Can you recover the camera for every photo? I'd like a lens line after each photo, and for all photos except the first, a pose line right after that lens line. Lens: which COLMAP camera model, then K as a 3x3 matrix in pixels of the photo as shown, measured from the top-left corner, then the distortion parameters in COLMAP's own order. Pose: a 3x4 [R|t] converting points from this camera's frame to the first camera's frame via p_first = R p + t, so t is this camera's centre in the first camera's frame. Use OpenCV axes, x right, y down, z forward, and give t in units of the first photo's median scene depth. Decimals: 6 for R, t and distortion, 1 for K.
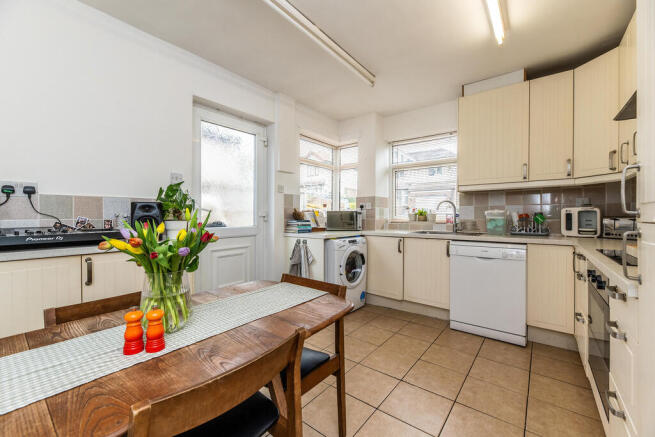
lens RADIAL K [[273.1, 0, 319.1], [0, 273.1, 214.6], [0, 0, 1]] dist [-0.000115, -0.000068]
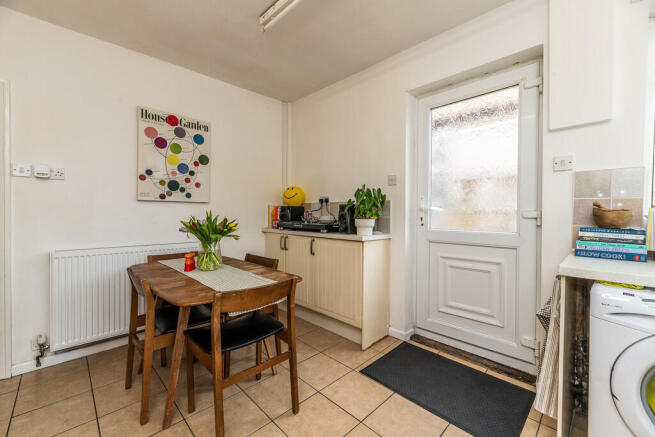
lens RADIAL K [[273.1, 0, 319.1], [0, 273.1, 214.6], [0, 0, 1]] dist [-0.000115, -0.000068]
pose [[-0.122827, 0.008741, -0.992390, 0.467660], [-0.001640, 0.999958, 0.009011, -0.005438], [0.992427, 0.002734, -0.122808, 0.689751]]
